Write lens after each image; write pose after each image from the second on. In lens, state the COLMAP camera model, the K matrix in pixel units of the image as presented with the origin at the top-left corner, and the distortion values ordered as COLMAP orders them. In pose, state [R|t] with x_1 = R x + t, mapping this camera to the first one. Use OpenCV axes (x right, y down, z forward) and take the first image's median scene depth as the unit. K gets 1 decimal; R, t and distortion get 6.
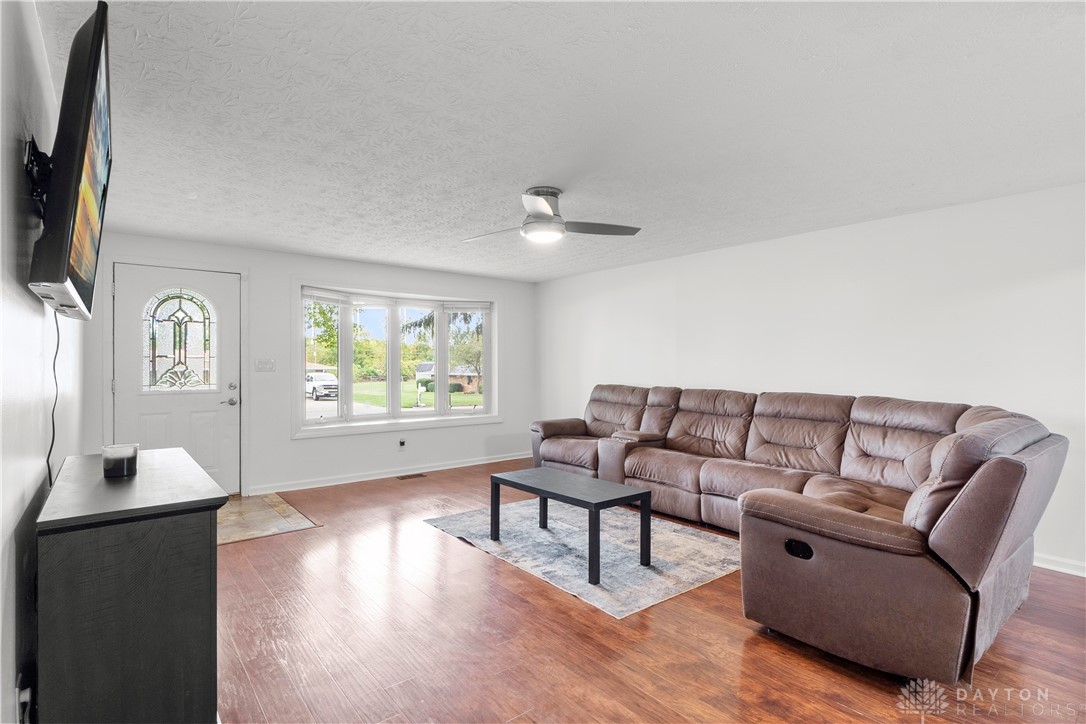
lens RADIAL K [[539.0, 0, 547.1], [0, 539.0, 362.5], [0, 0, 1]] dist [-0.001076, 0.000140]
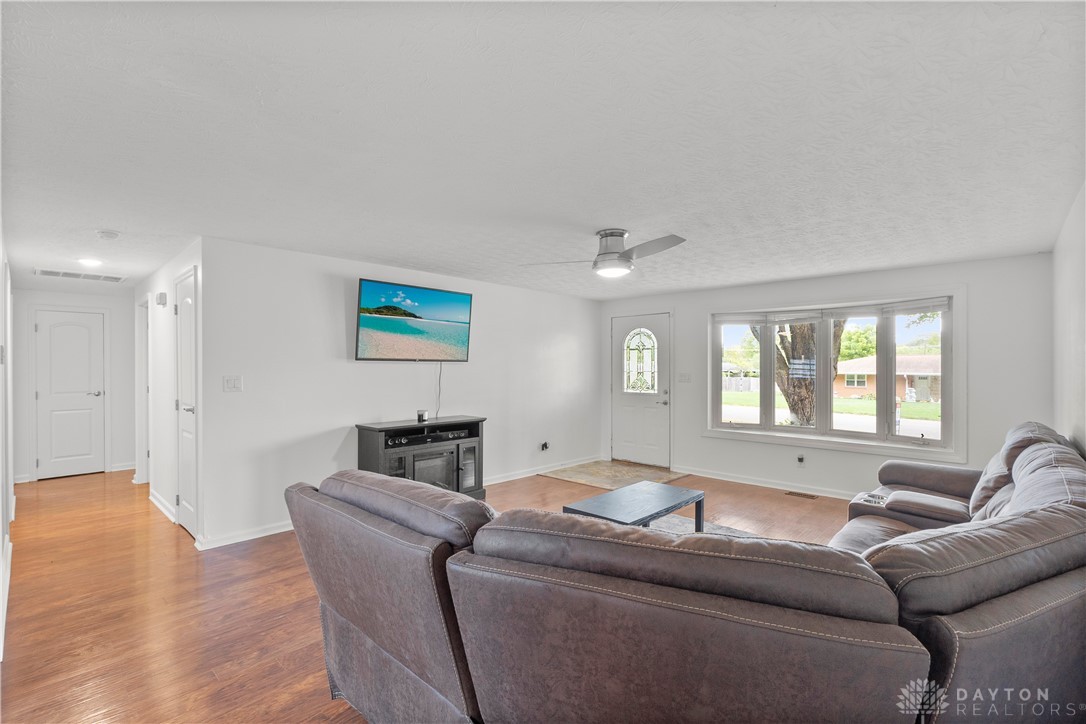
lens RADIAL K [[497.1, 0, 544.6], [0, 497.1, 366.7], [0, 0, 1]] dist [-0.000492, 0.000000]
pose [[0.126705, -0.001479, -0.991939, 0.701268], [-0.002505, 0.999995, -0.001811, -0.019934], [0.991937, 0.002714, 0.126701, 0.521431]]
